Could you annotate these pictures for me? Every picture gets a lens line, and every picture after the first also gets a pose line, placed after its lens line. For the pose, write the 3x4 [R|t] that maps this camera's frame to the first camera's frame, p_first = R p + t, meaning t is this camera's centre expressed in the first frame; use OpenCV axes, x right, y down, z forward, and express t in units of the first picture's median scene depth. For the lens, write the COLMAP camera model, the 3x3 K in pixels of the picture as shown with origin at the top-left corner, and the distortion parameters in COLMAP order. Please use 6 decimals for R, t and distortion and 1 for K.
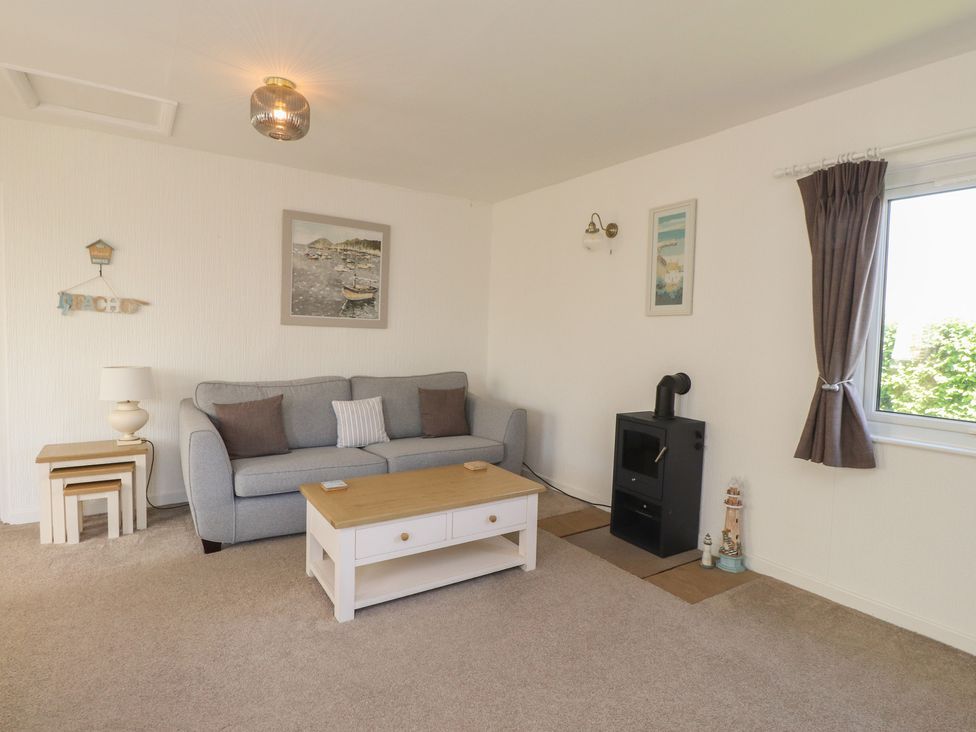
lens RADIAL K [[528.1, 0, 506.0], [0, 528.1, 363.8], [0, 0, 1]] dist [-0.010373, 0.003210]
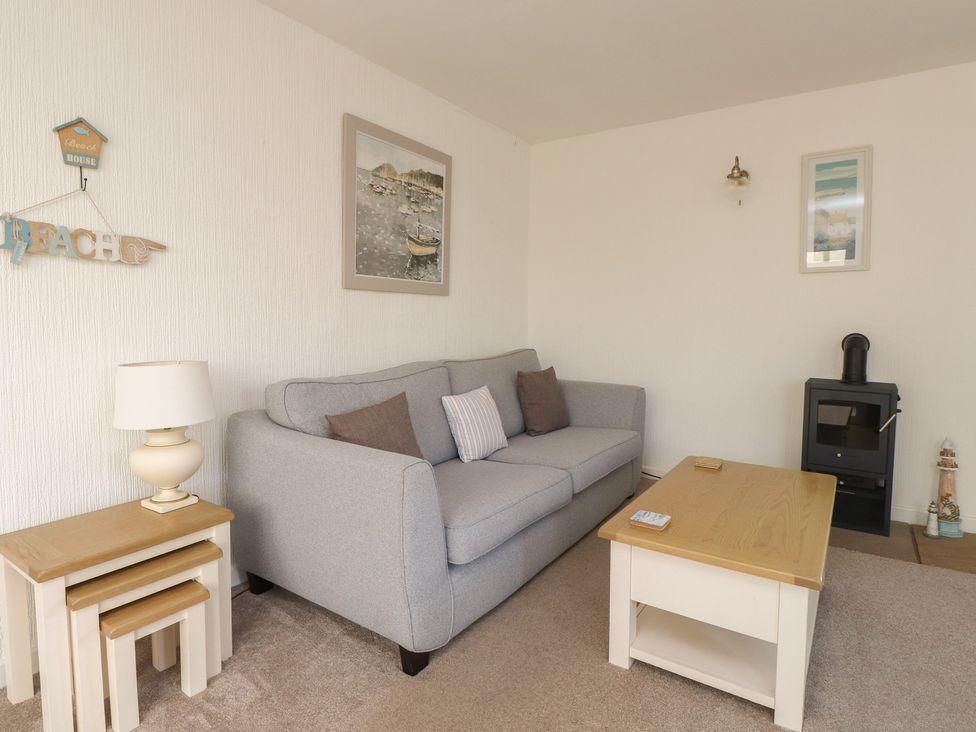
lens RADIAL K [[528.1, 0, 479.2], [0, 528.1, 347.3], [0, 0, 1]] dist [-0.010373, 0.003210]
pose [[0.925994, -0.049792, 0.374242, -0.608085], [0.048226, 0.998744, 0.013553, -0.002106], [-0.374447, 0.005498, 0.927232, 0.378623]]
